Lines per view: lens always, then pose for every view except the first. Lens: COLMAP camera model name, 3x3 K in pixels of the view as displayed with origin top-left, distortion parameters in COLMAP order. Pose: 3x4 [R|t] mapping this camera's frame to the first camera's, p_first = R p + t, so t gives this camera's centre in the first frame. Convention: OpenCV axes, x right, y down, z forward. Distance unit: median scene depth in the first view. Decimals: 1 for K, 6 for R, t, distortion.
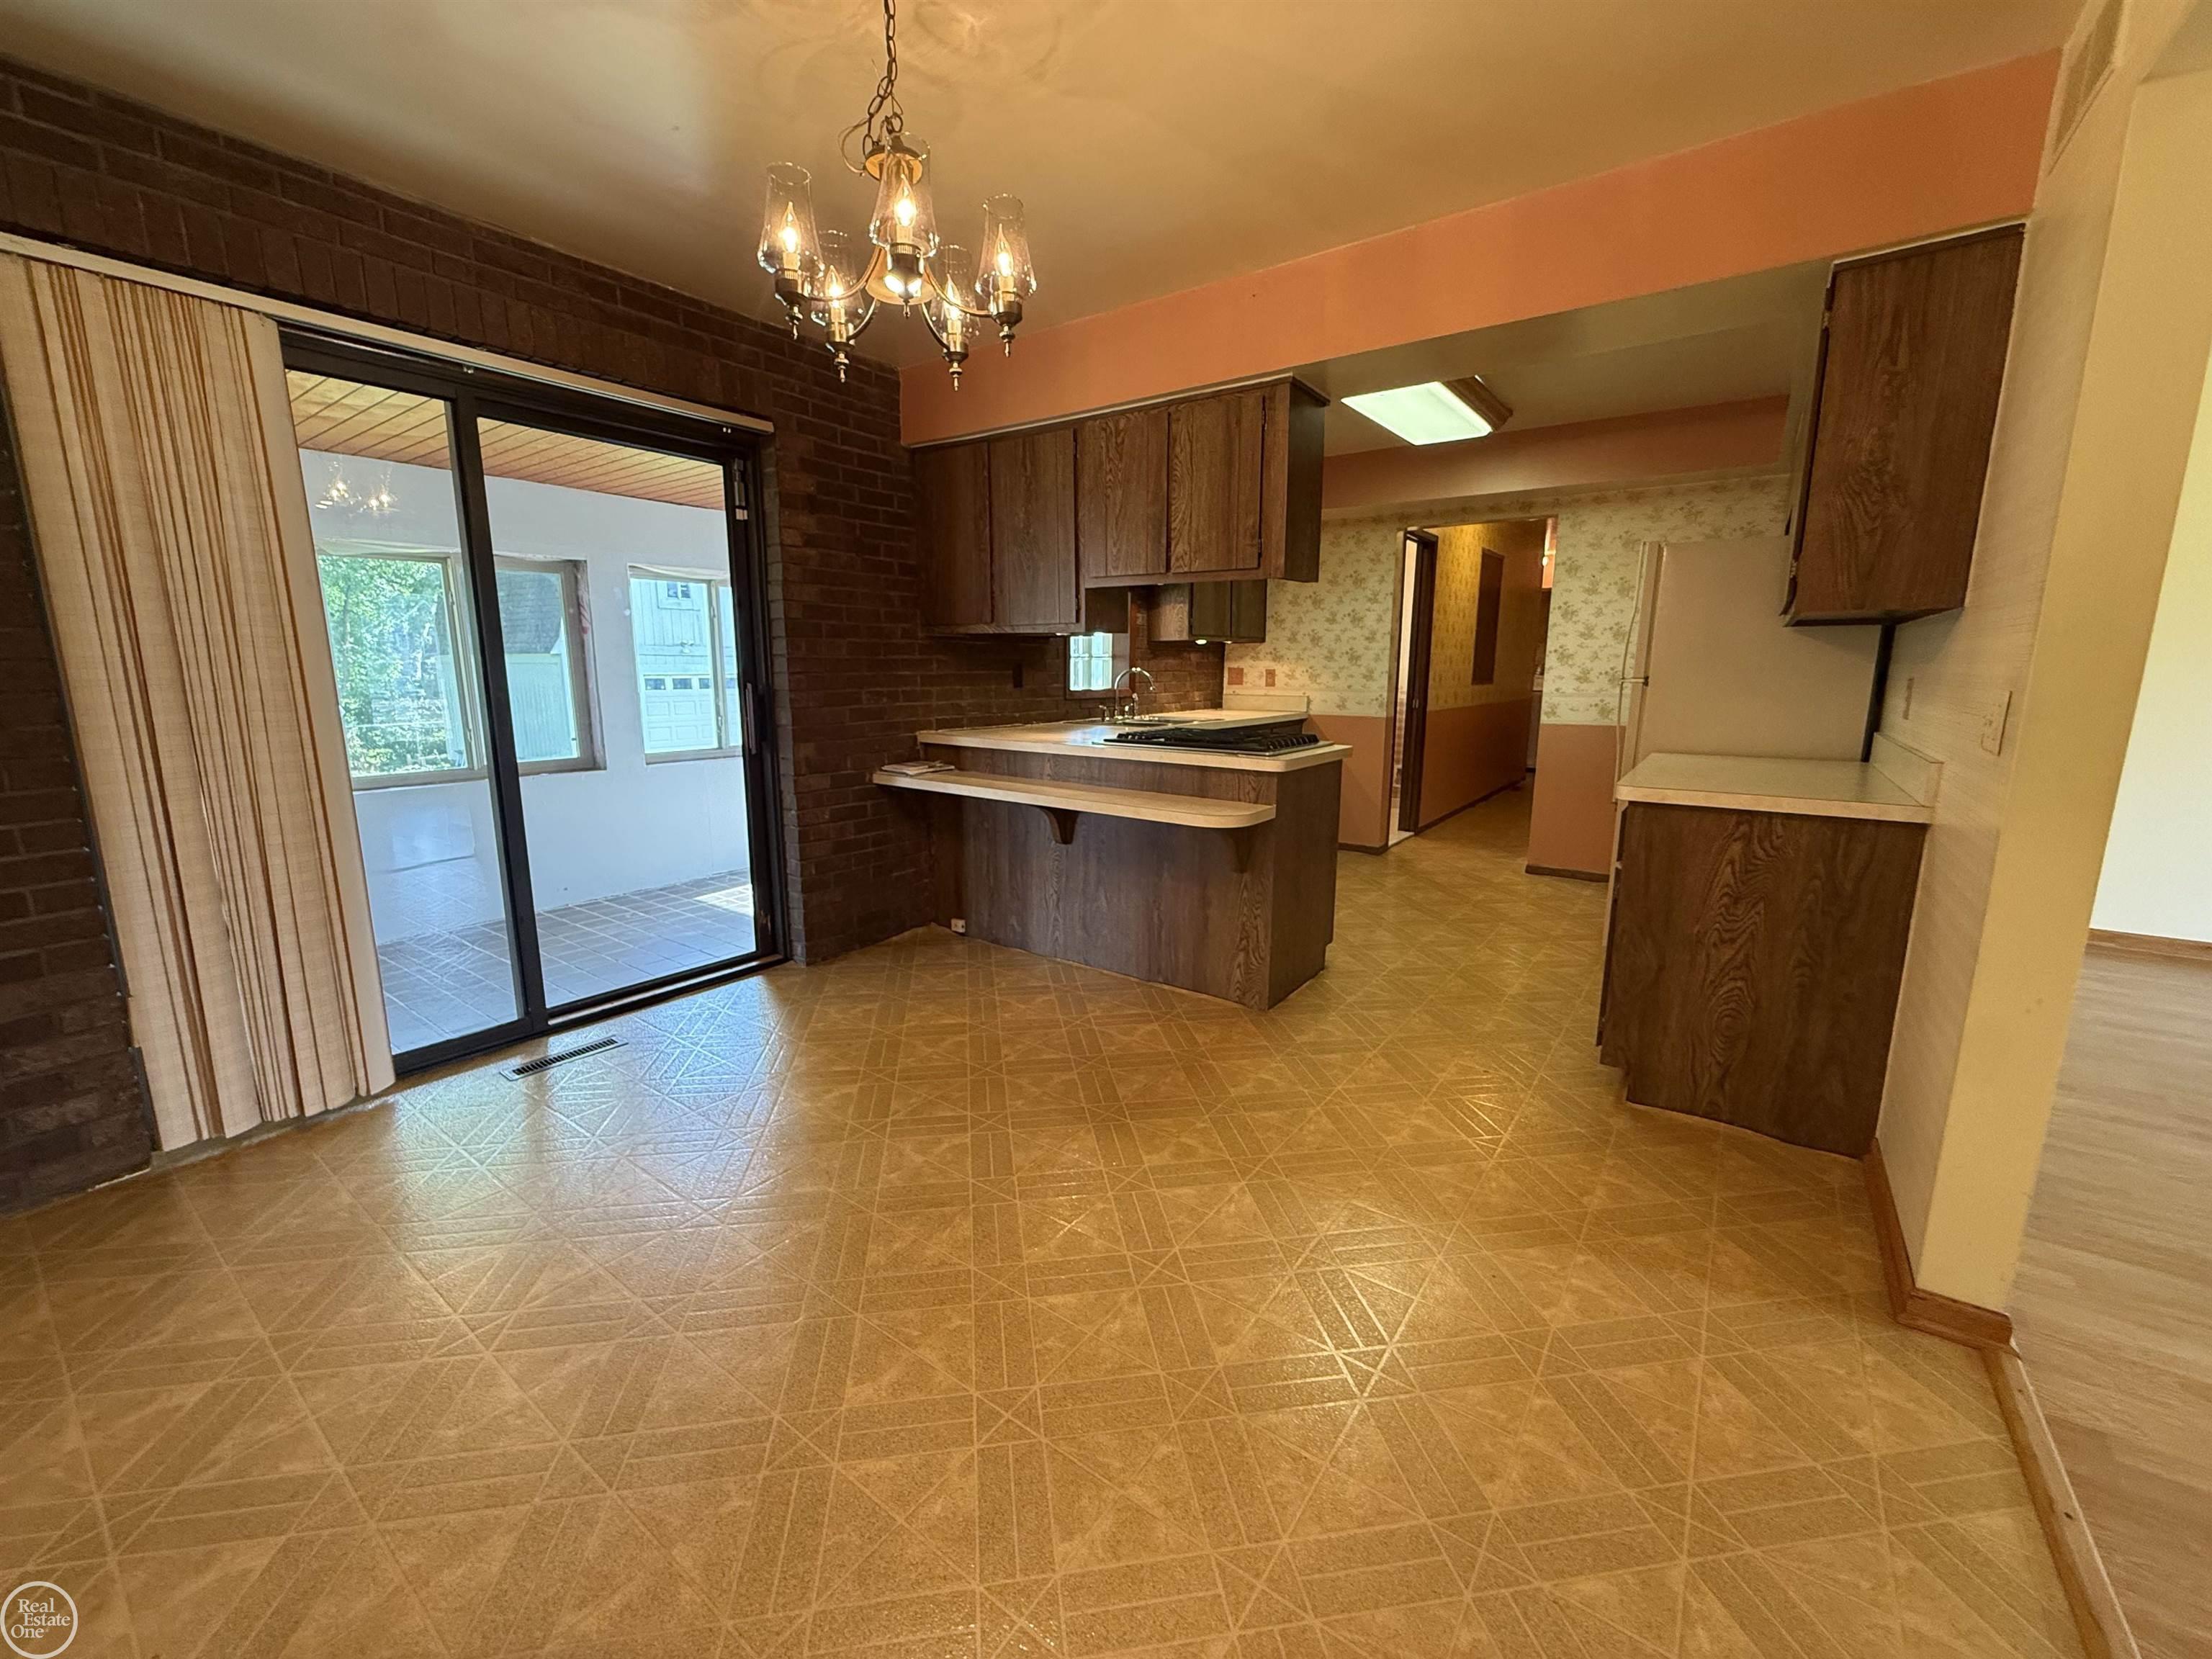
lens RADIAL K [[882.9, 0, 1096.4], [0, 882.9, 828.0], [0, 0, 1]] dist [-0.000620, 0.000332]
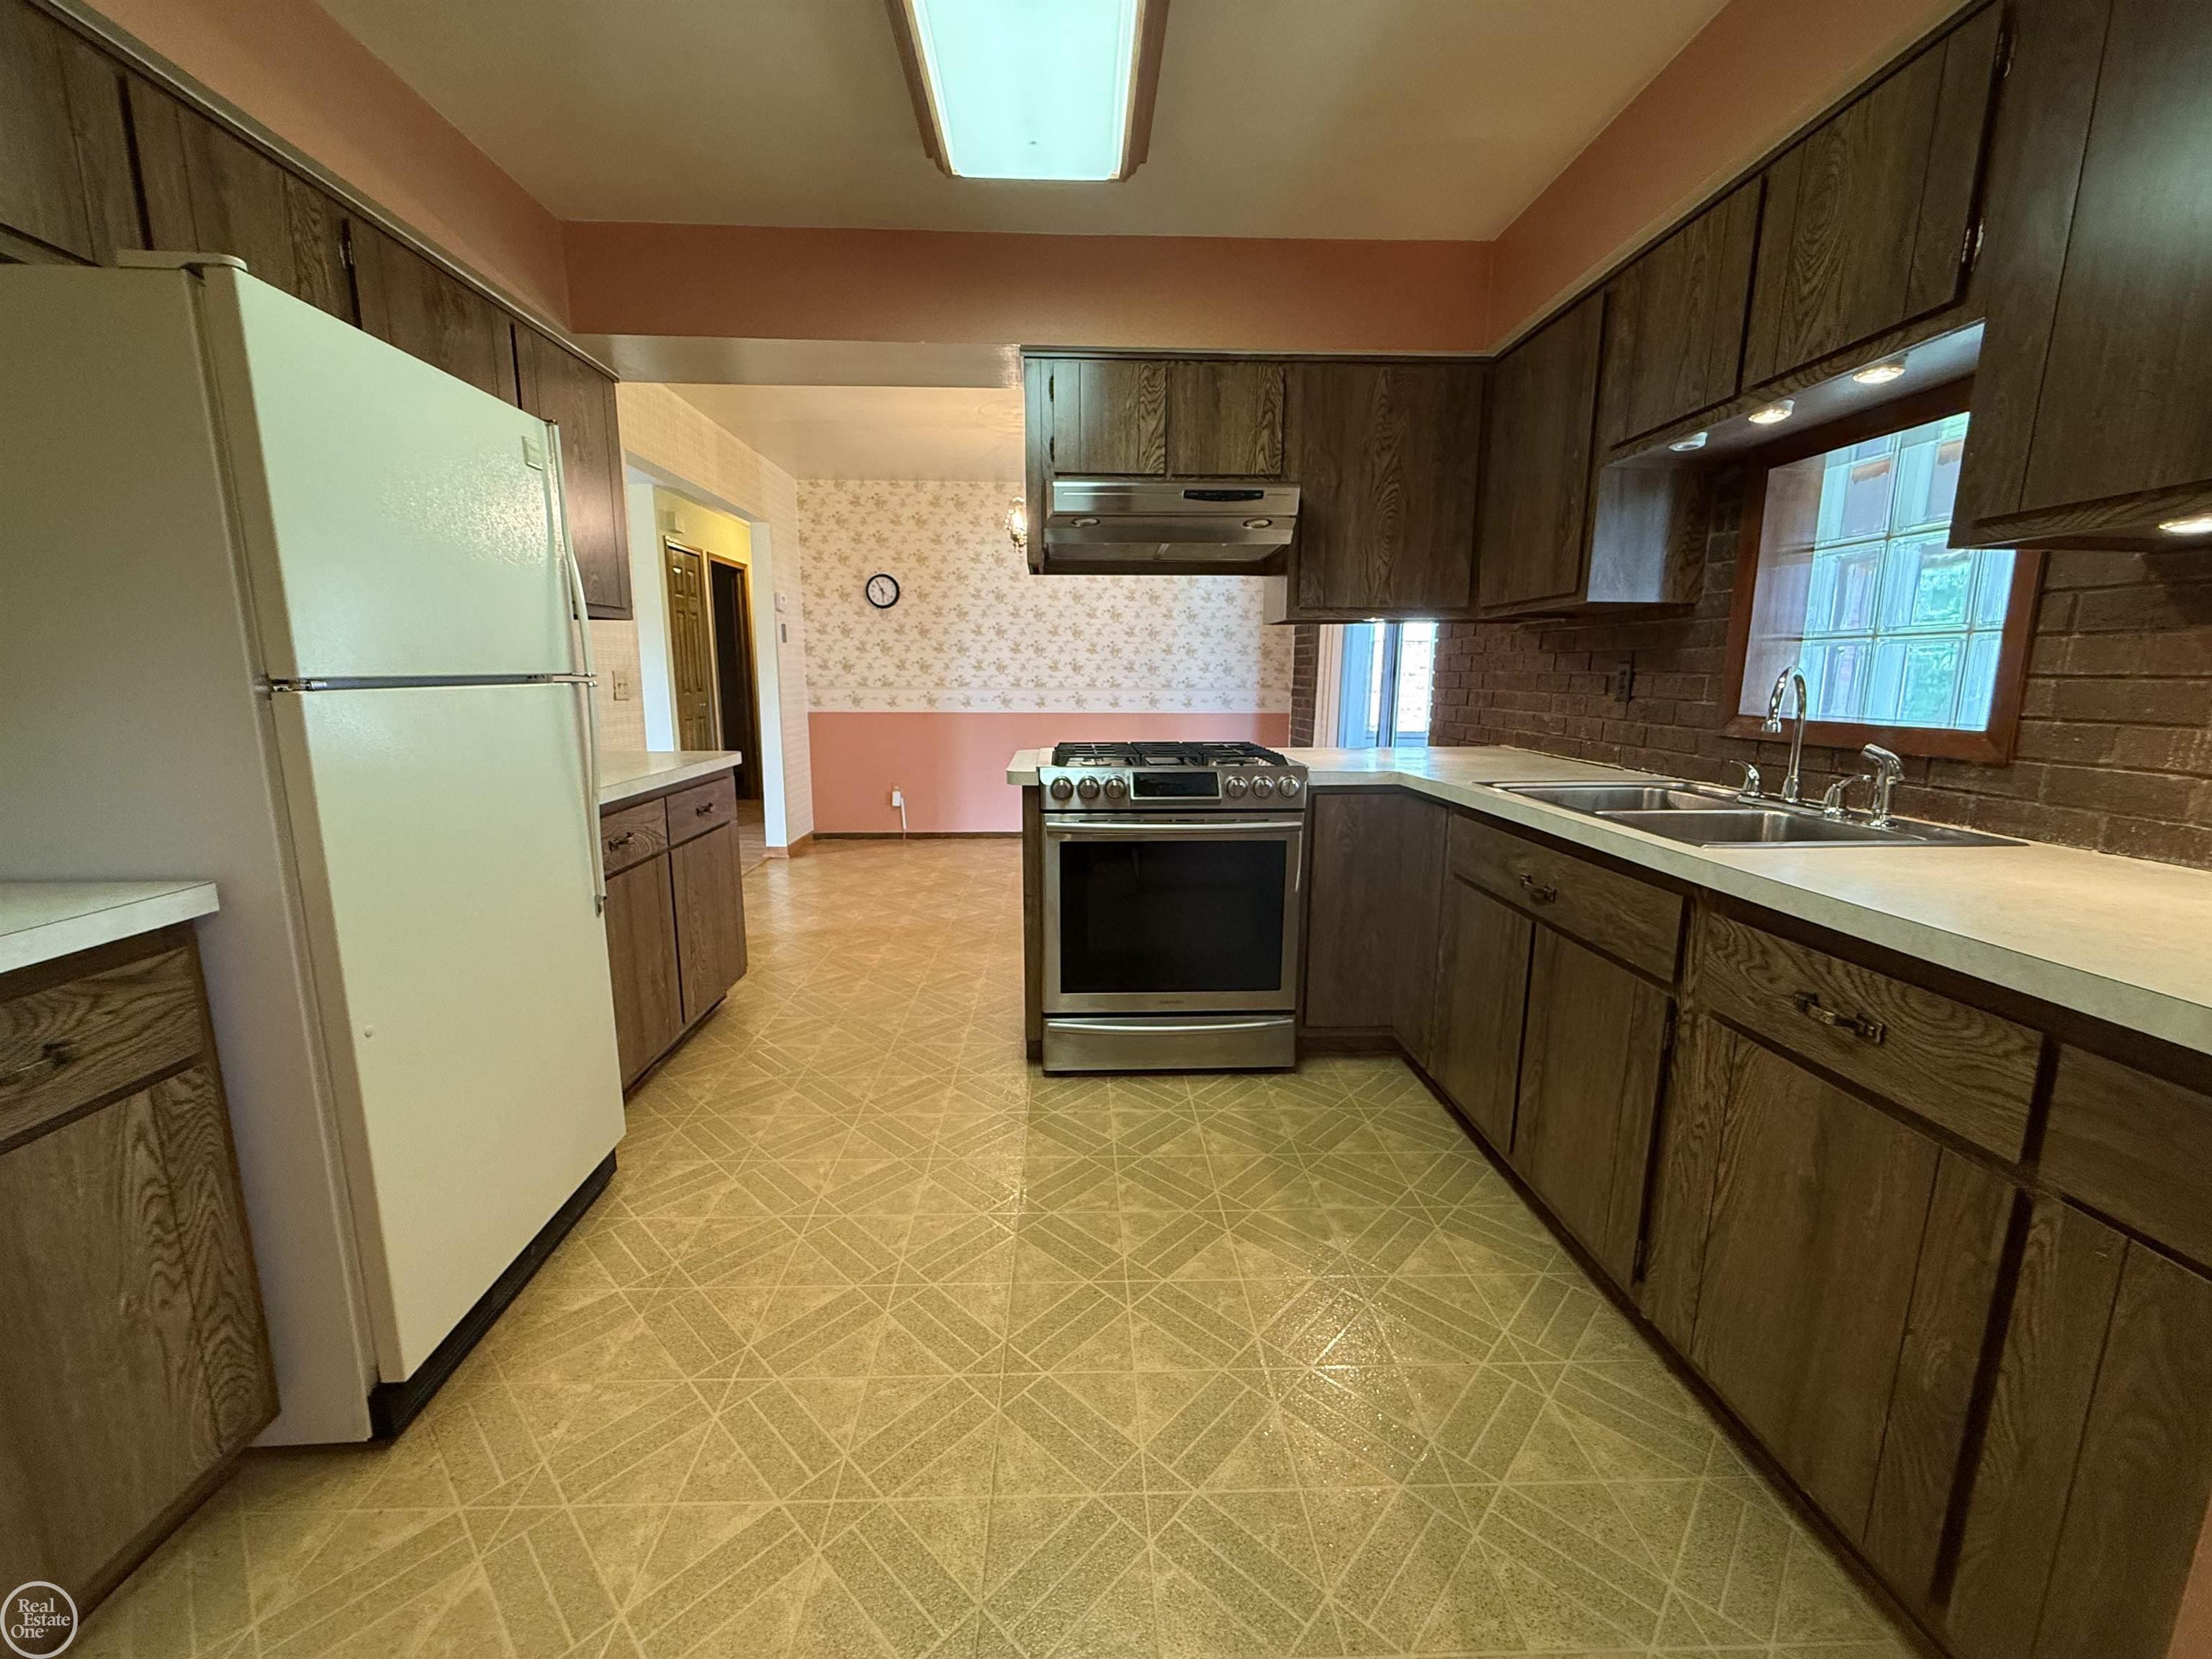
lens RADIAL K [[882.9, 0, 1096.4], [0, 882.9, 828.0], [0, 0, 1]] dist [-0.000620, 0.000332]
pose [[-0.786257, 0.103894, -0.609103, 0.667456], [-0.117107, 0.942842, 0.311986, -0.277676], [0.606701, 0.316632, -0.729149, 1.563641]]
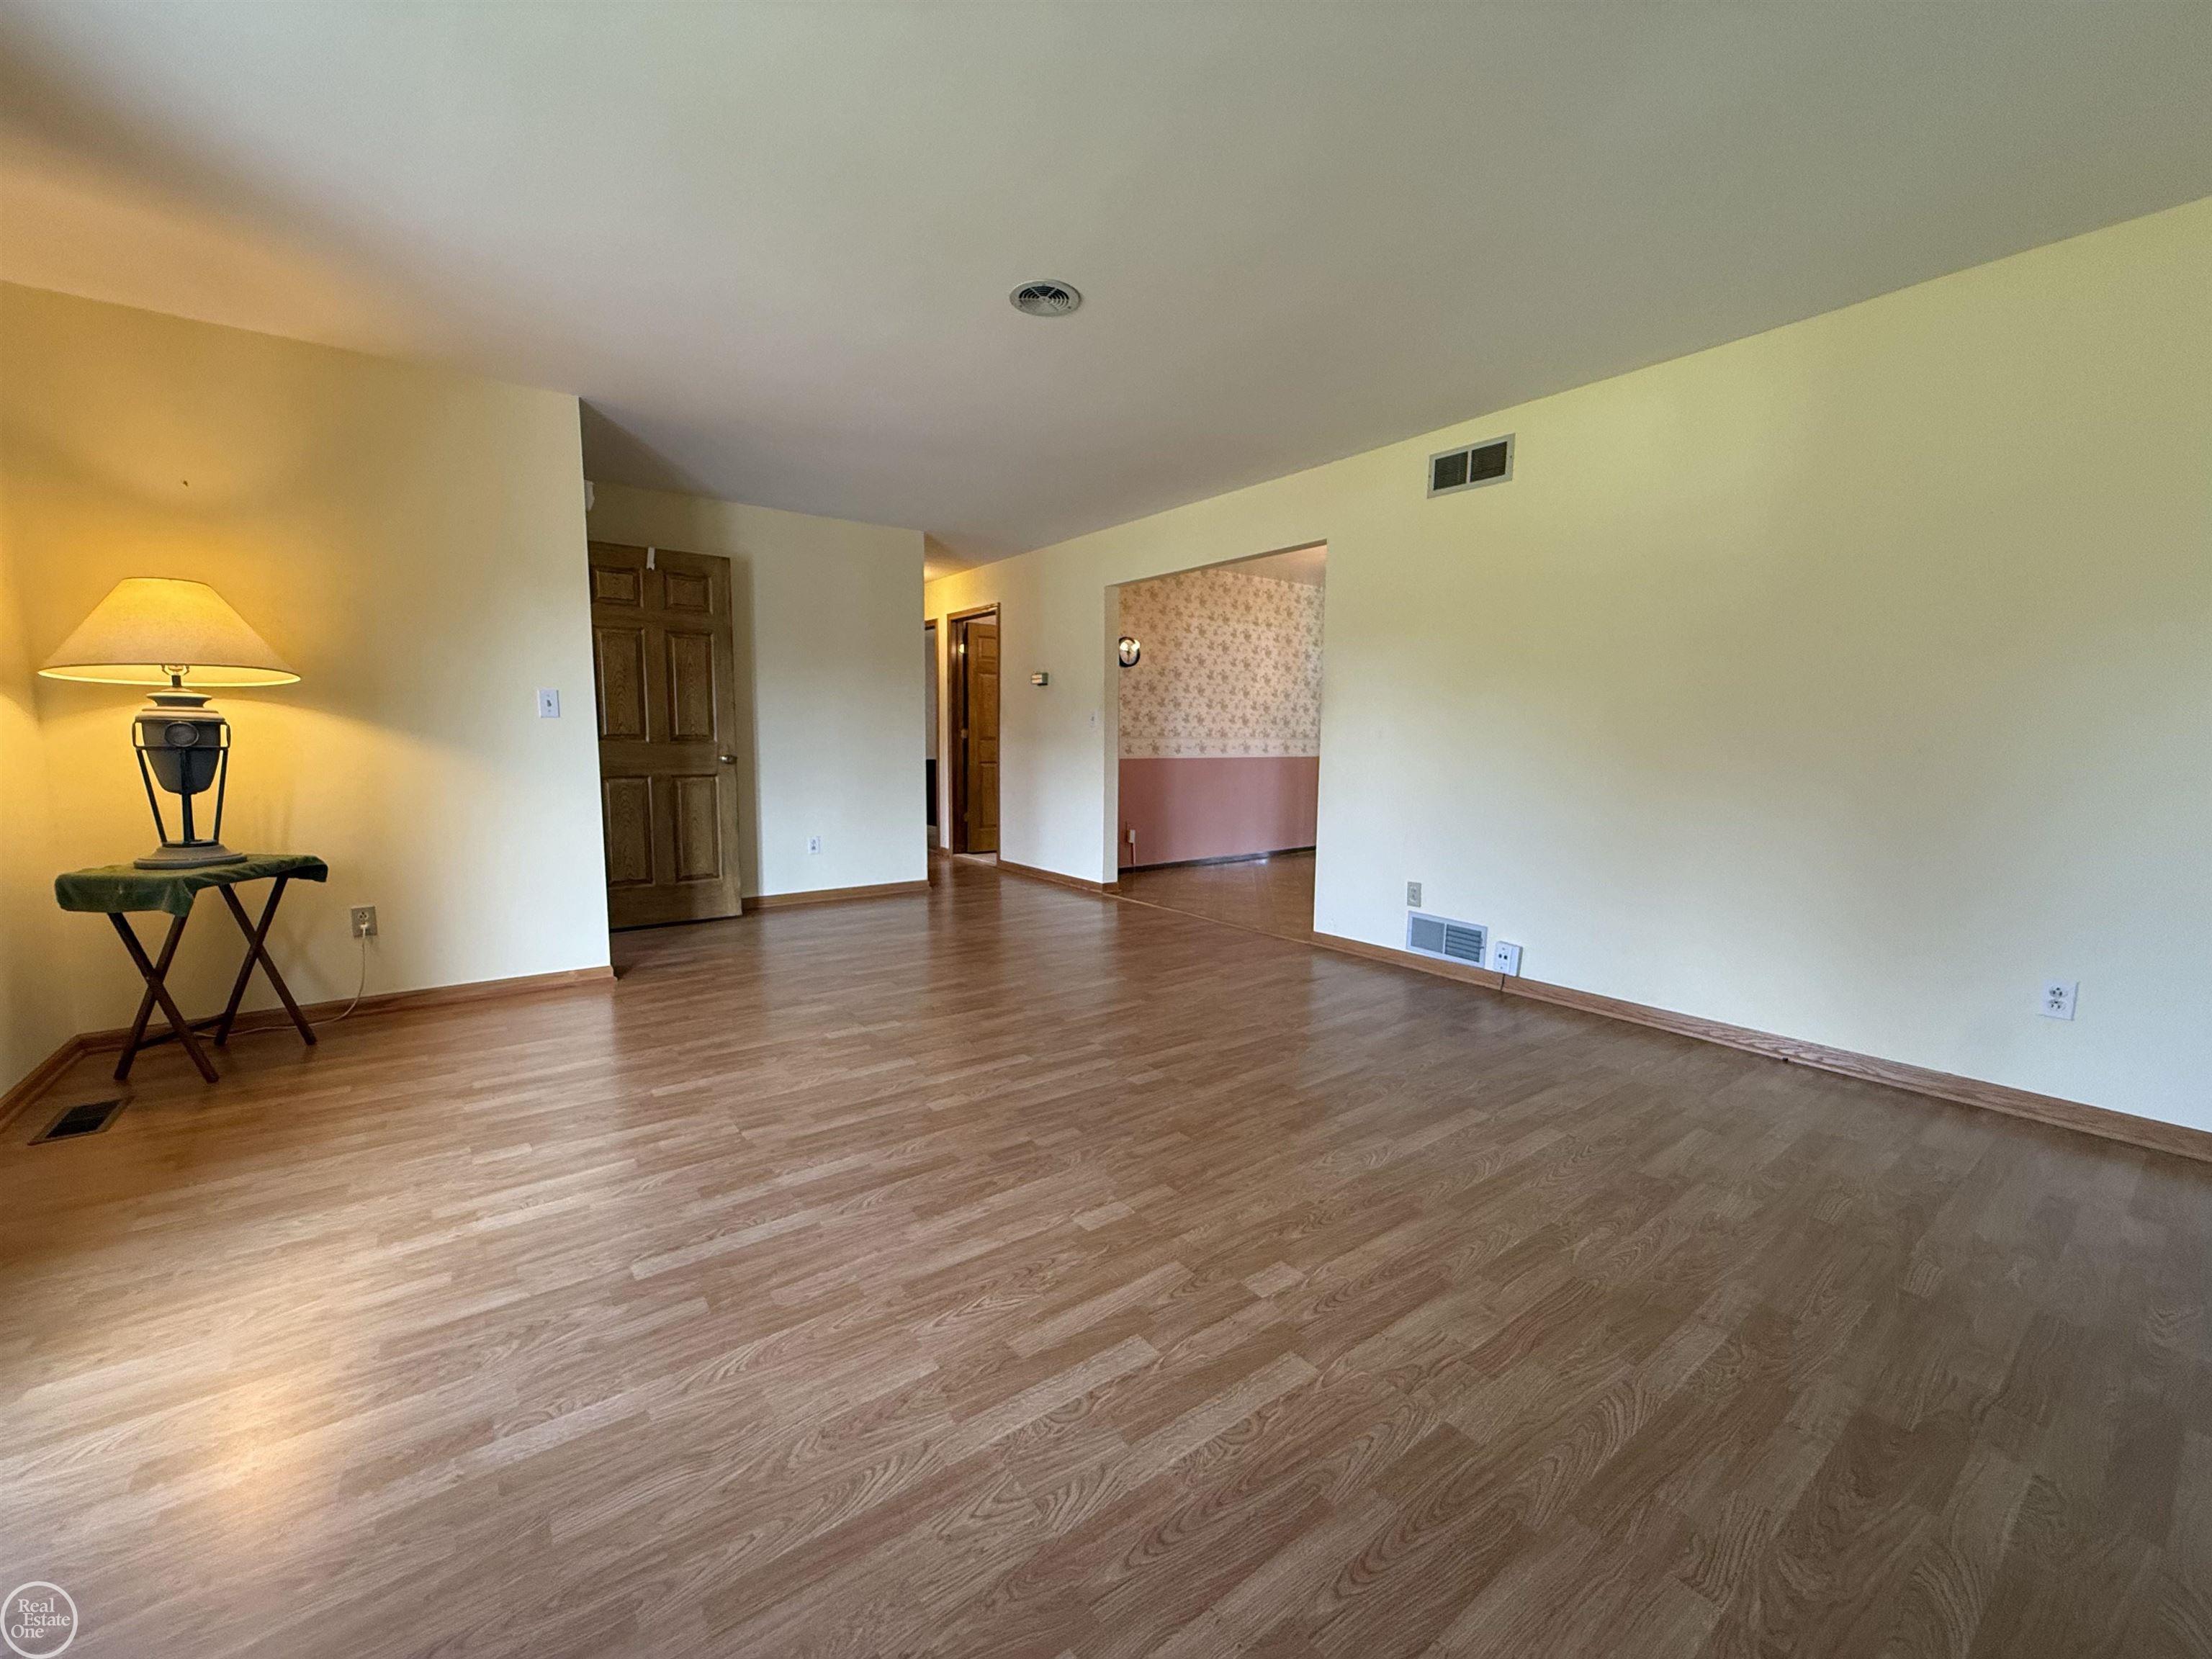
lens RADIAL K [[882.9, 0, 1096.4], [0, 882.9, 828.0], [0, 0, 1]] dist [-0.000620, 0.000332]
pose [[-0.295911, 0.097139, -0.950263, 1.783771], [-0.181557, 0.970961, 0.155791, -0.044434], [0.937803, 0.218627, -0.269682, 0.467816]]
